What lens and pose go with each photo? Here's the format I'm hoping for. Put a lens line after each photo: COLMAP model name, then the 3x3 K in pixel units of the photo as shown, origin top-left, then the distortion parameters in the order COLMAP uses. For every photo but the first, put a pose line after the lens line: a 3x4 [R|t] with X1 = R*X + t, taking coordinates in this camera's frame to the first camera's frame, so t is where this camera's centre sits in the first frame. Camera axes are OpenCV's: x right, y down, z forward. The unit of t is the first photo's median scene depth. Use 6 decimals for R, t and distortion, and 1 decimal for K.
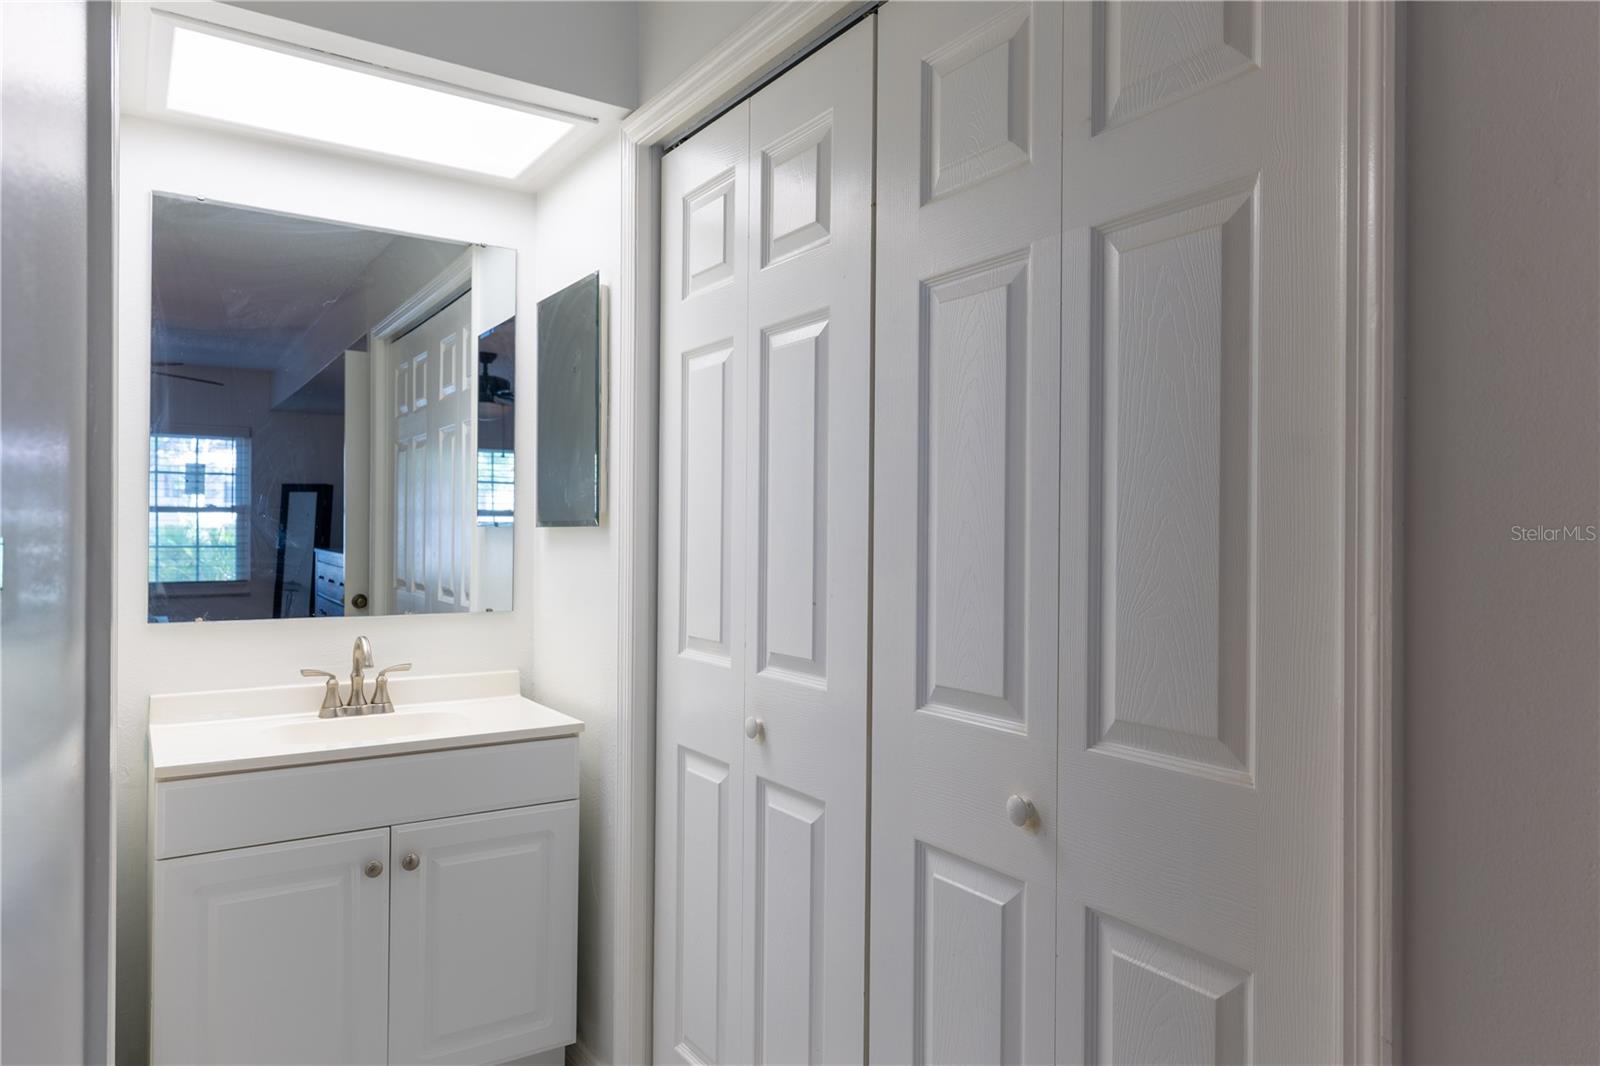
lens RADIAL K [[1036.6, 0, 808.2], [0, 1036.6, 534.9], [0, 0, 1]] dist [-0.002315, 0.000341]
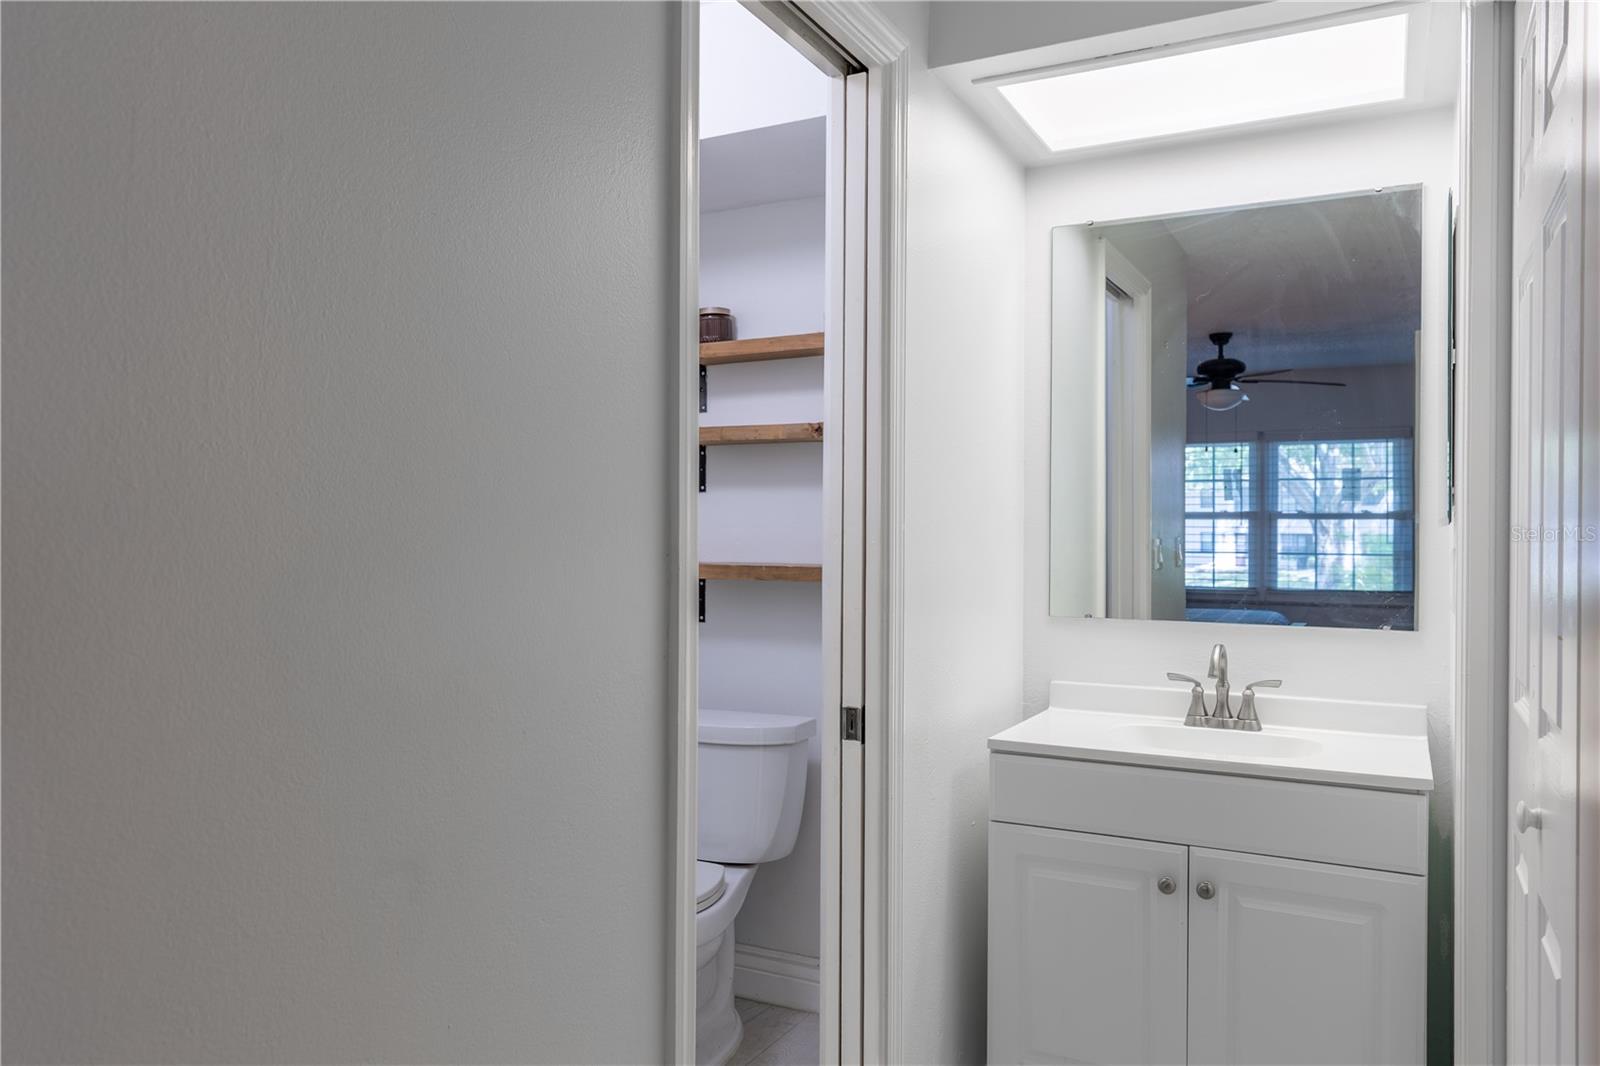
lens RADIAL K [[1117.7, 0, 802.0], [0, 1117.7, 535.1], [0, 0, 1]] dist [-0.003754, -0.001693]
pose [[0.466987, -0.004943, -0.884250, 0.280497], [-0.003198, 0.999968, -0.007279, 0.007010], [0.884258, 0.006227, 0.466956, 0.184579]]
